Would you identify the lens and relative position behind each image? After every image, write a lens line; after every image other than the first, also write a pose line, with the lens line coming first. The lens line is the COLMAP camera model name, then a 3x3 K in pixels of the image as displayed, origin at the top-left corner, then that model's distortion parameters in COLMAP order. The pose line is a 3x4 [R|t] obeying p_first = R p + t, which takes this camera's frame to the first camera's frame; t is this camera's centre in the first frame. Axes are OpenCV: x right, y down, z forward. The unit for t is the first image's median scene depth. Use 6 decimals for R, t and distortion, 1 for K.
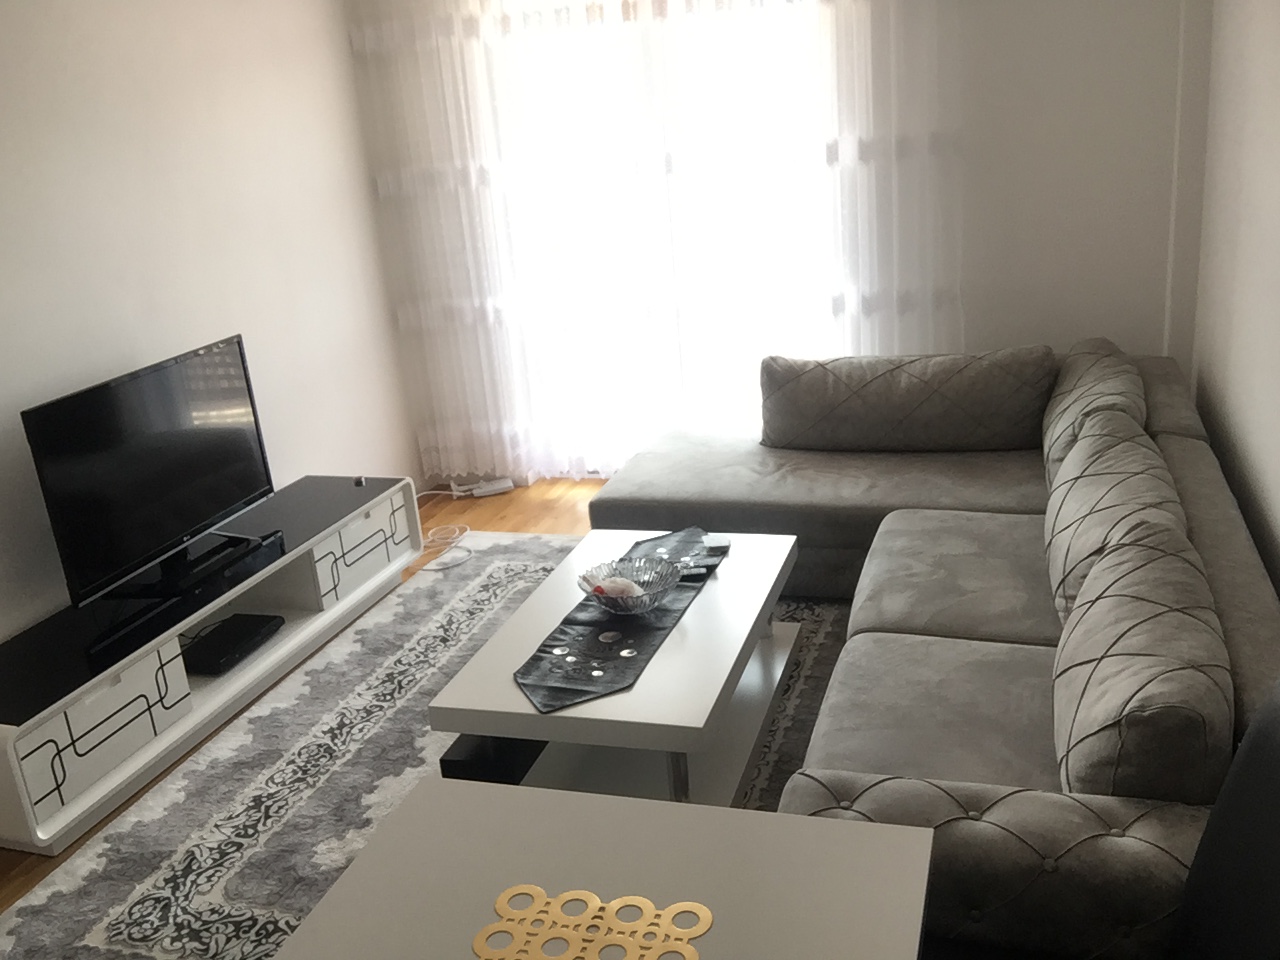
lens RADIAL K [[1143.3, 0, 640.0], [0, 1143.3, 480.0], [0, 0, 1]] dist [-0.000994, -0.003856]
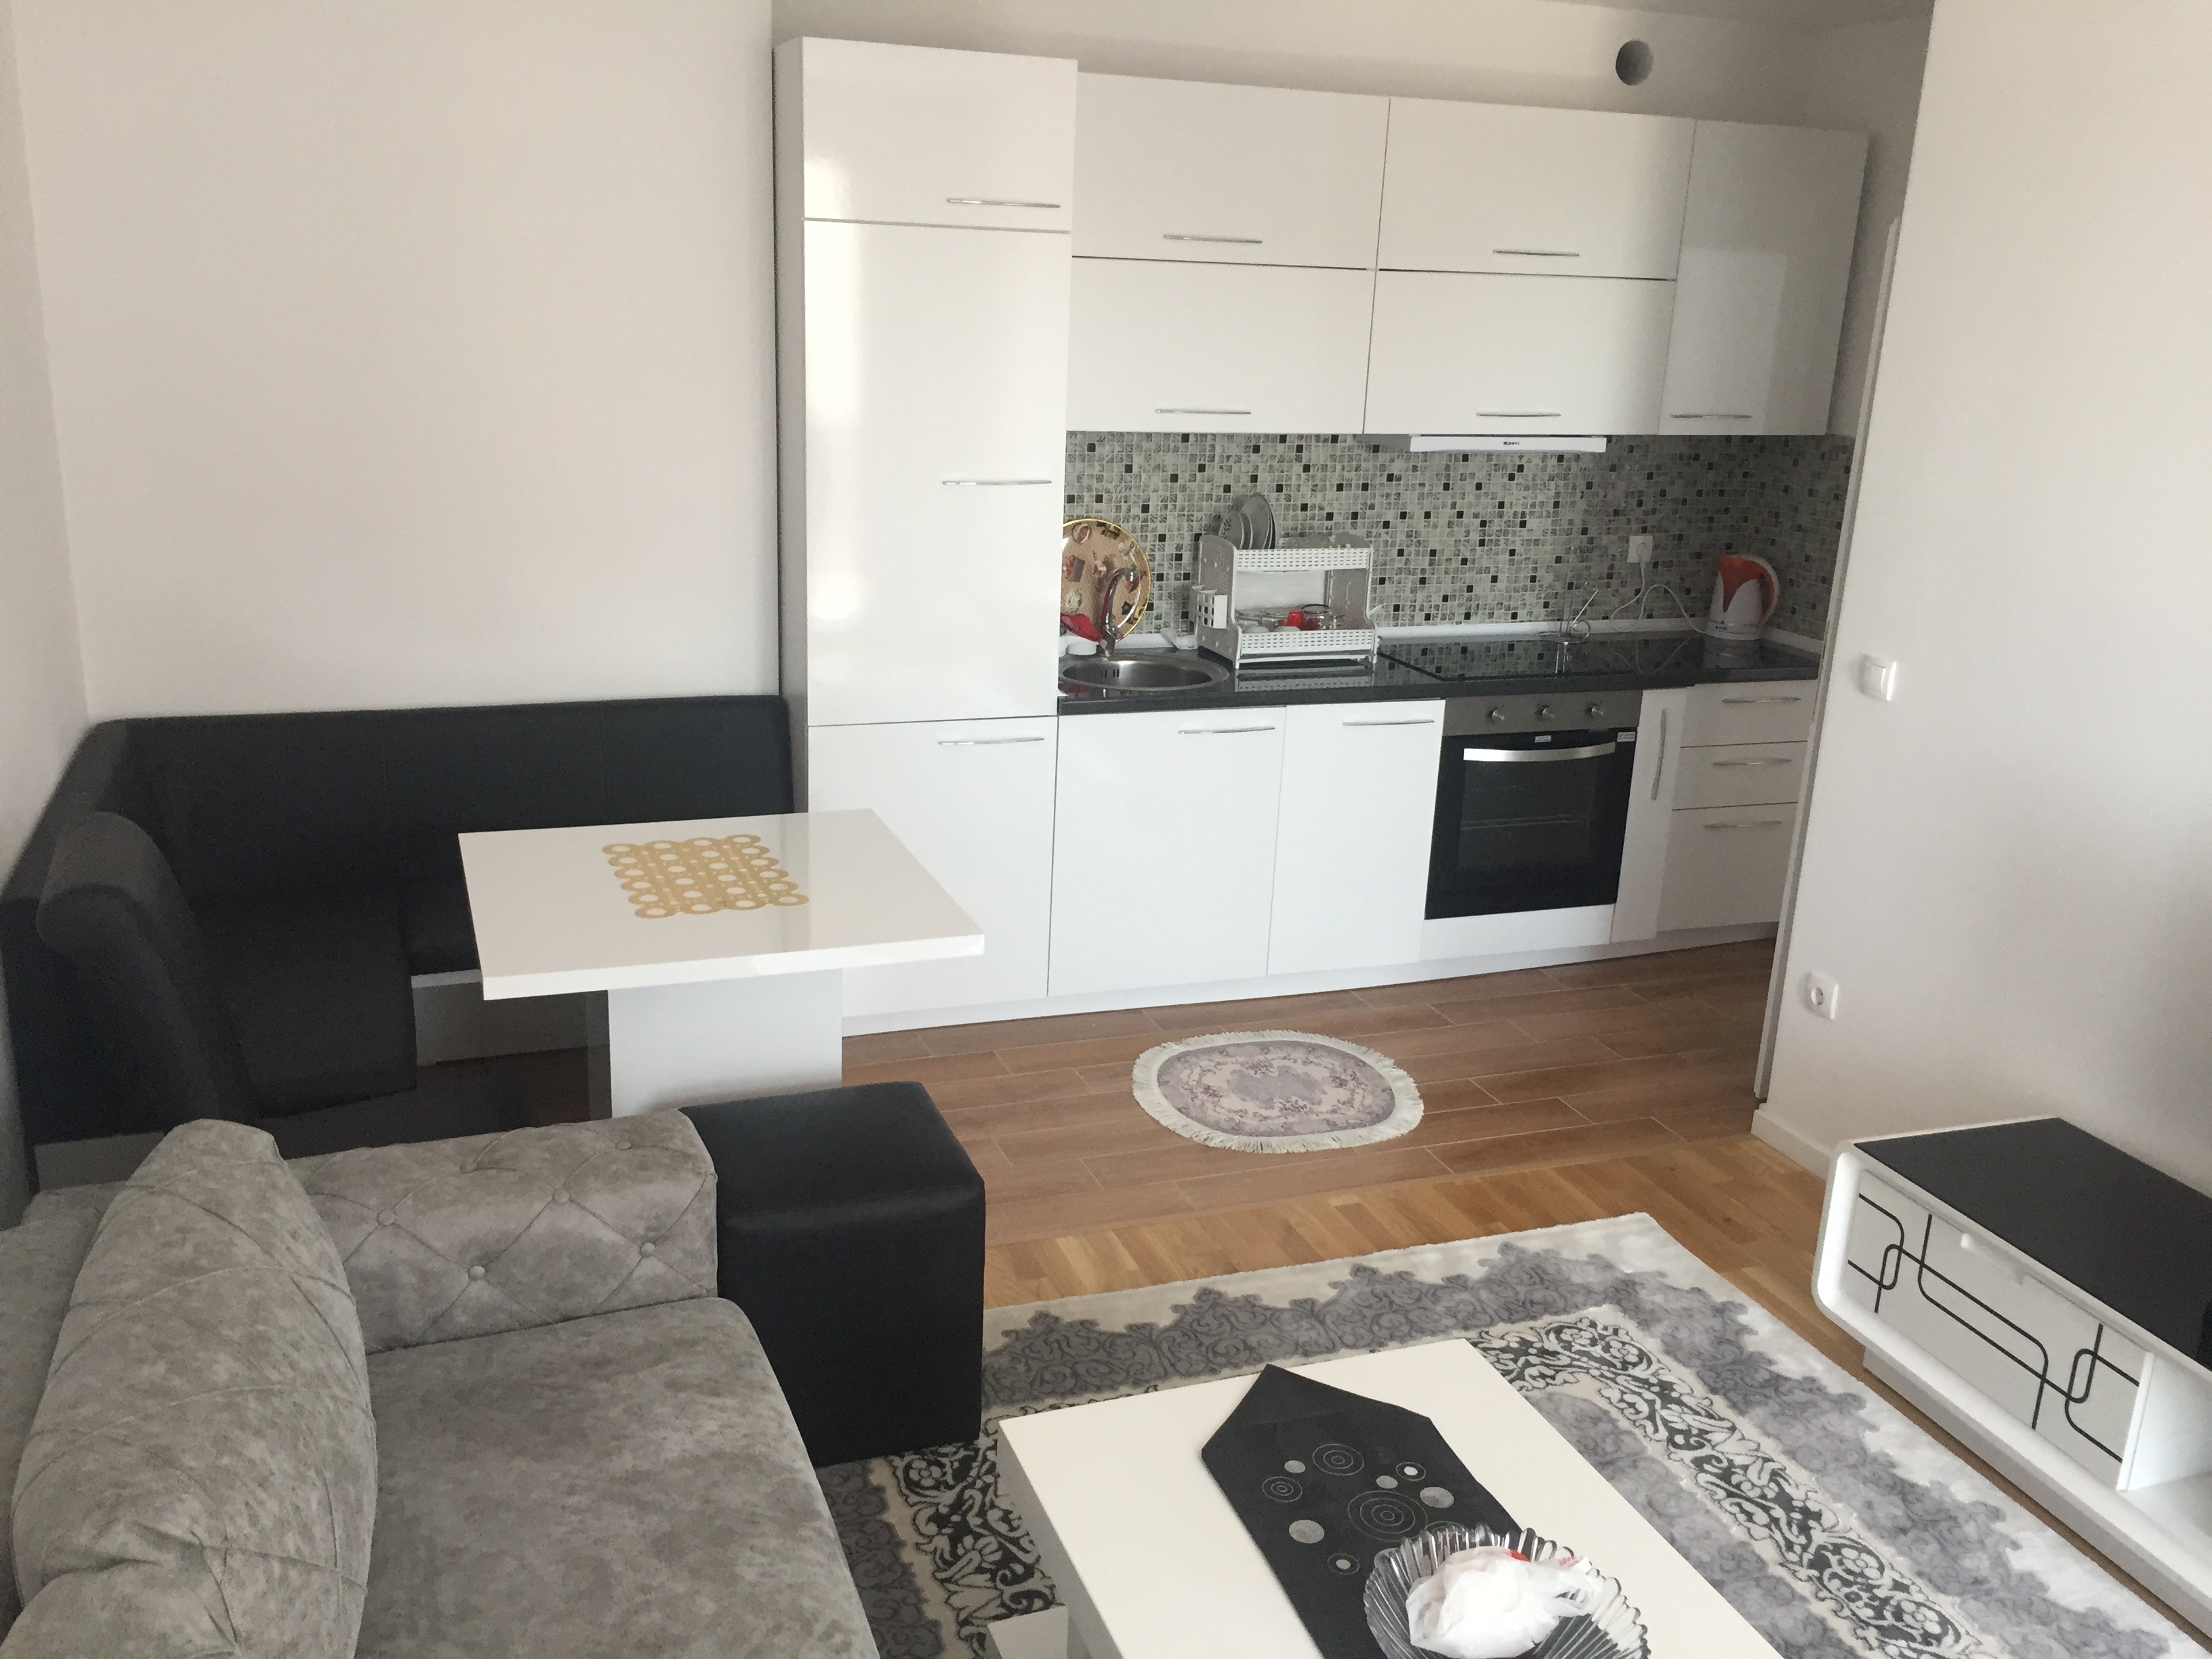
lens RADIAL K [[1871.2, 0, 1106.0], [0, 1871.2, 829.5], [0, 0, 1]] dist [-0.002303, -0.001795]
pose [[-0.787519, 0.192253, -0.585536, 0.412978], [-0.200727, 0.818277, 0.538639, -0.425078], [0.582686, 0.541722, -0.605818, 1.196878]]
